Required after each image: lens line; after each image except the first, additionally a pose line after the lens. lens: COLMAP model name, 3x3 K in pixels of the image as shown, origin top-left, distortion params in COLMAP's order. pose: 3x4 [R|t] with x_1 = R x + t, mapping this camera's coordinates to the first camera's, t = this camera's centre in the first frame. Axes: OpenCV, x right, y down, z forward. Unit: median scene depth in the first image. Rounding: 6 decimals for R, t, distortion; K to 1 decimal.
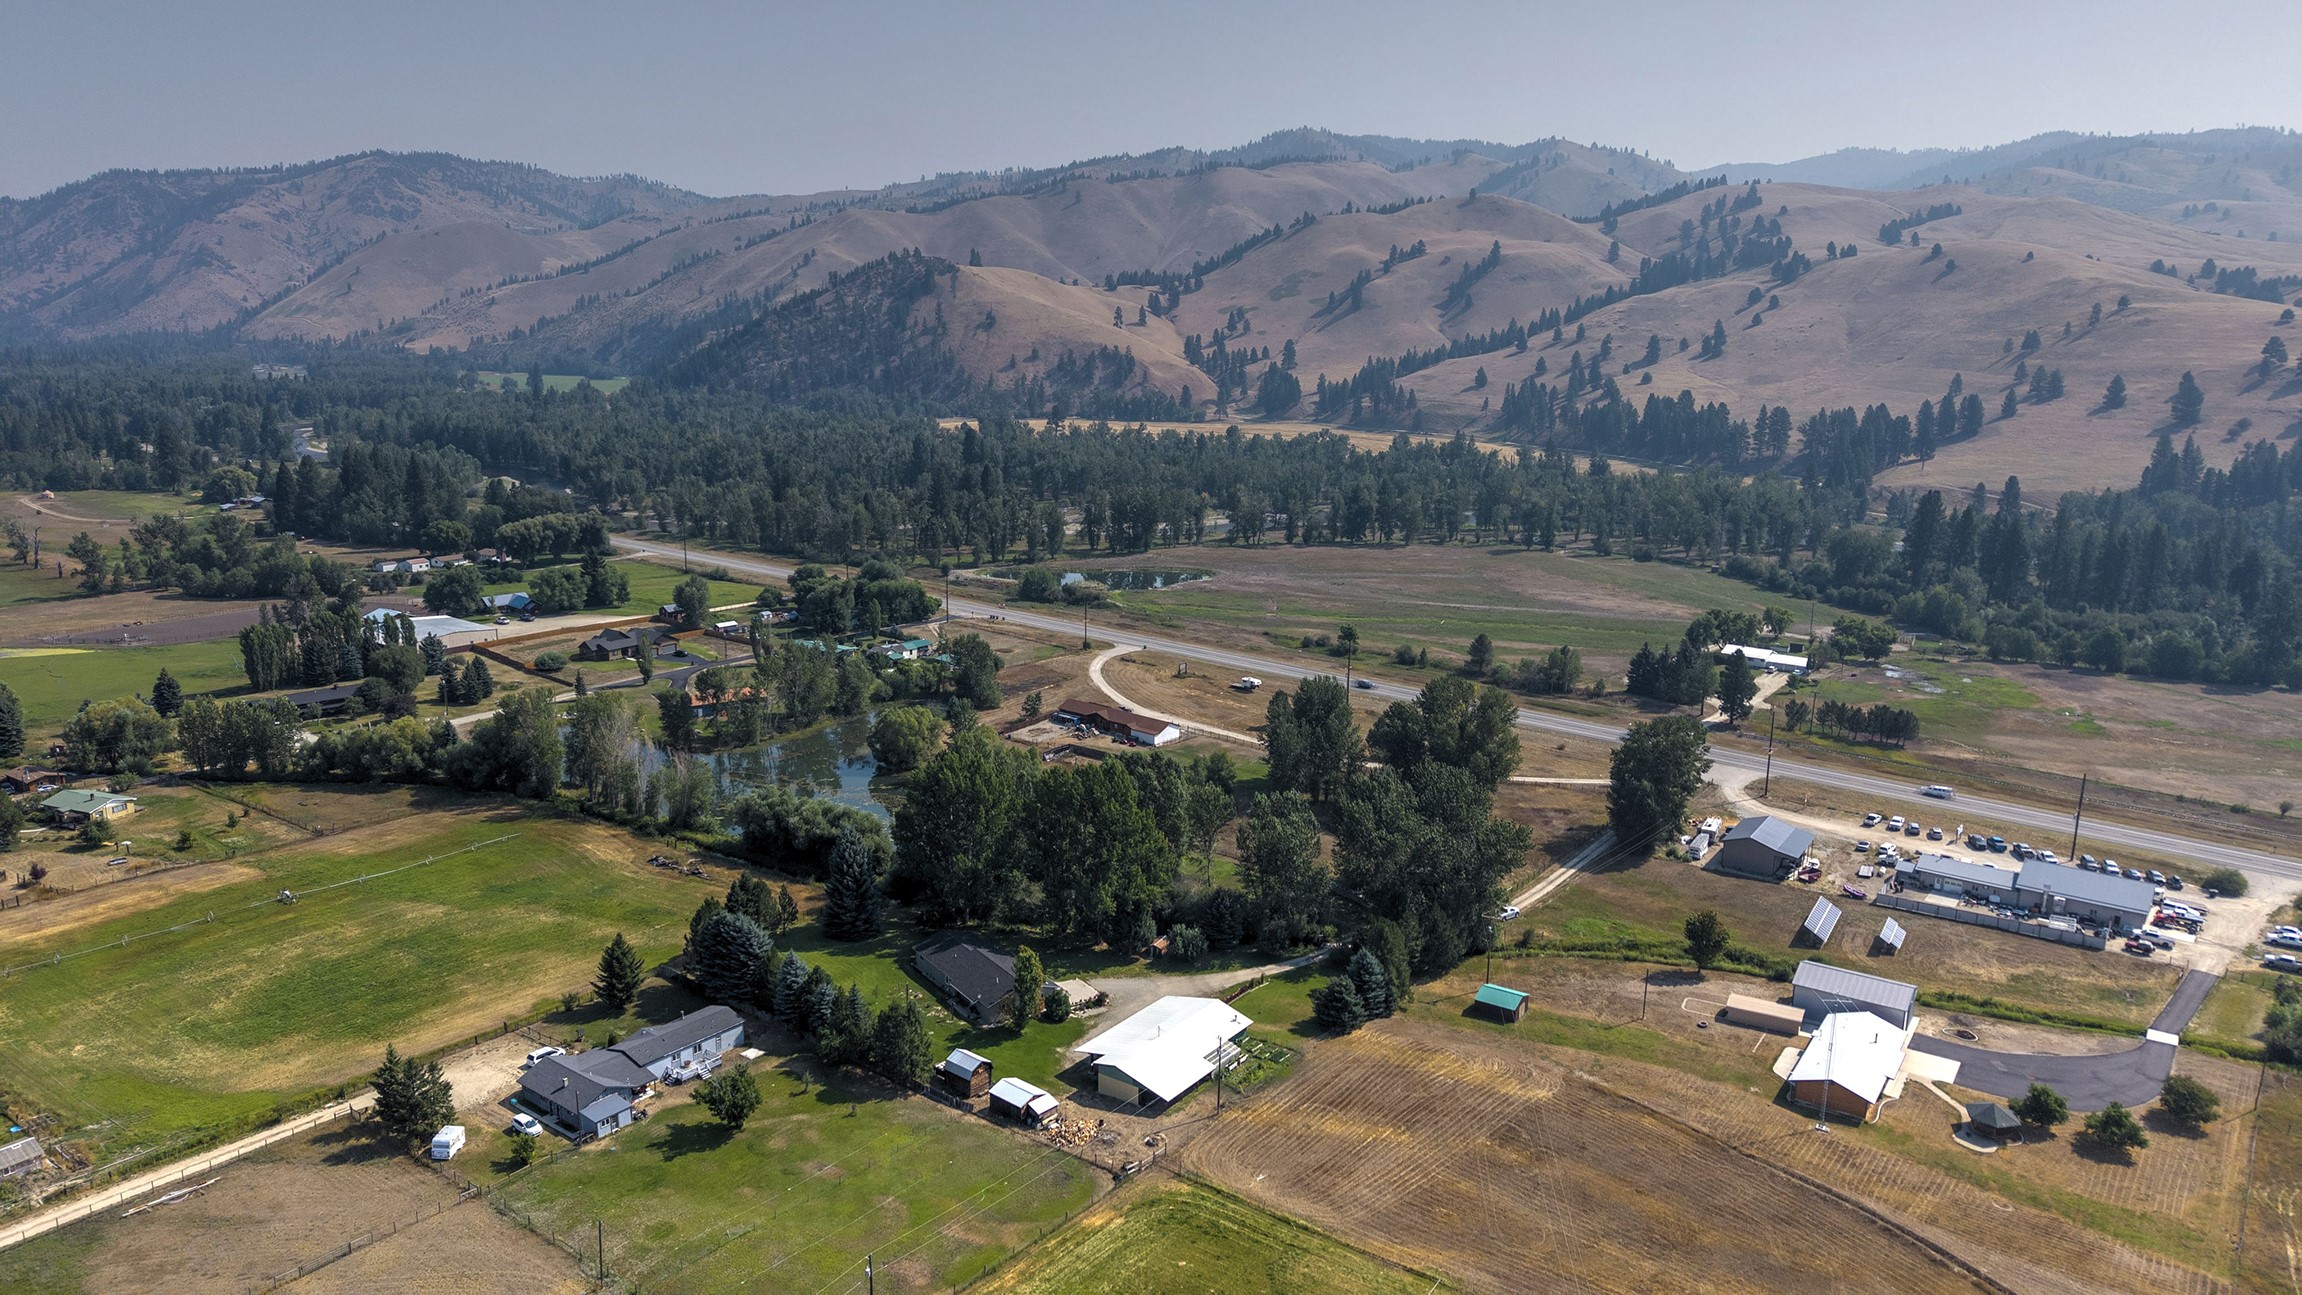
lens RADIAL K [[1542.6, 0, 1200.0], [0, 1542.6, 648.8], [0, 0, 1]] dist [0.023407, -0.023129]
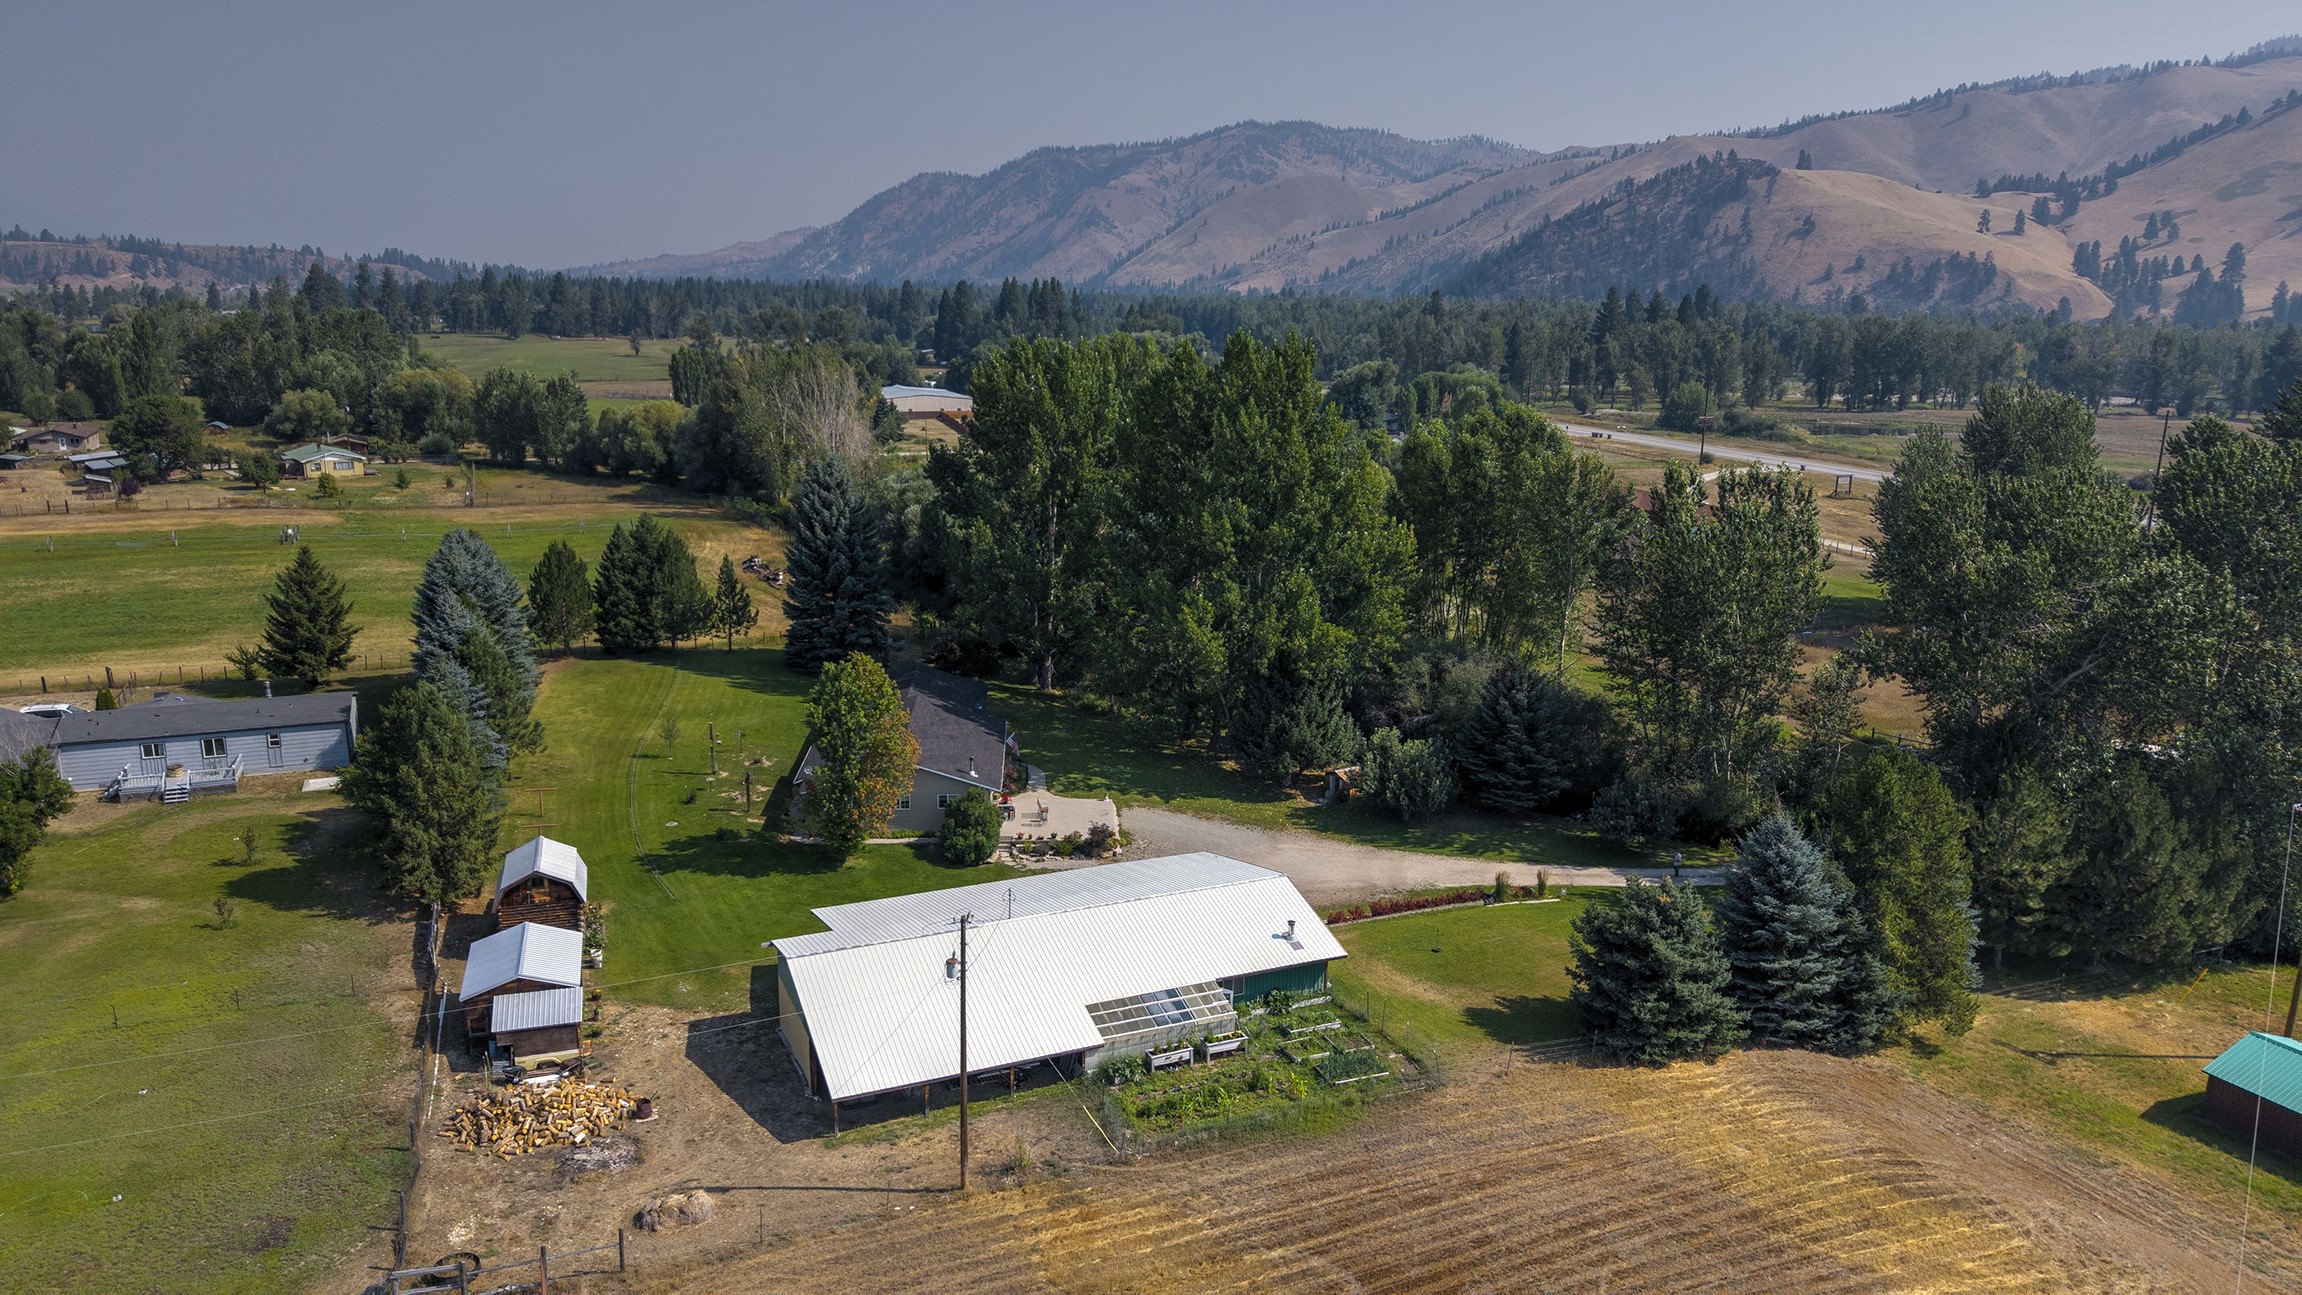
lens RADIAL K [[1542.6, 0, 1200.0], [0, 1542.6, 648.8], [0, 0, 1]] dist [0.023407, -0.023129]
pose [[0.857148, 0.109122, -0.503377, 0.026340], [-0.112046, 0.993400, 0.024558, 0.027939], [0.502735, 0.035352, 0.863718, 0.113096]]
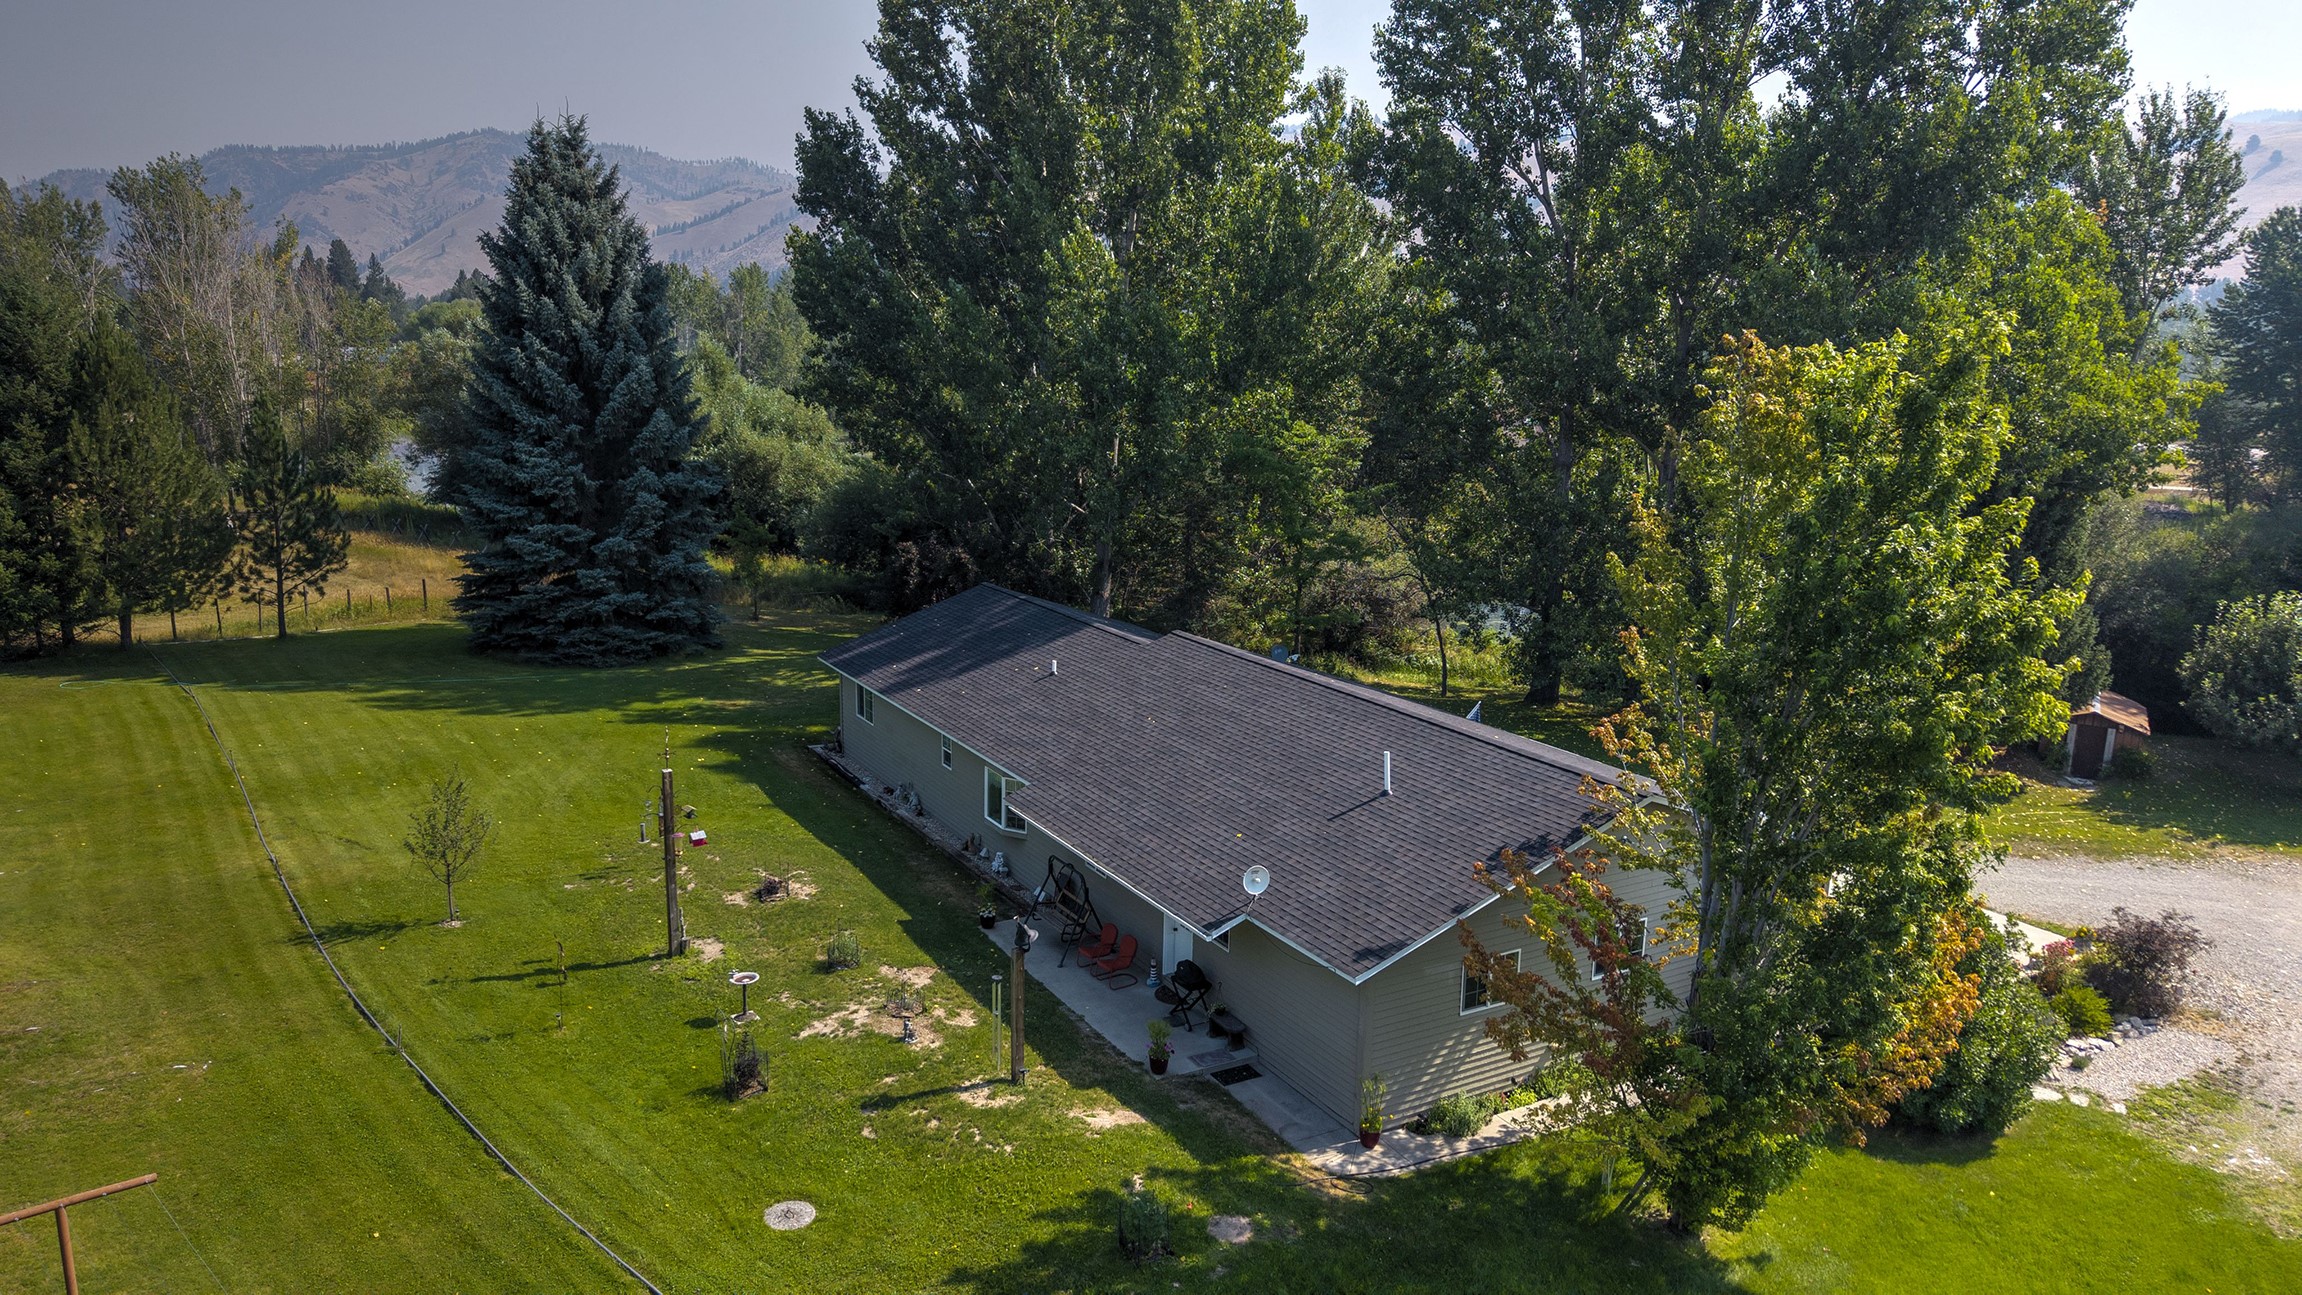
lens RADIAL K [[1502.5, 0, 1151.0], [0, 1502.5, 647.5], [0, 0, 1]] dist [0.024190, -0.021512]
pose [[0.995162, 0.011983, -0.097516, -0.023035], [-0.014214, 0.999652, -0.022216, 0.034705], [0.097216, 0.023495, 0.994986, 0.146688]]
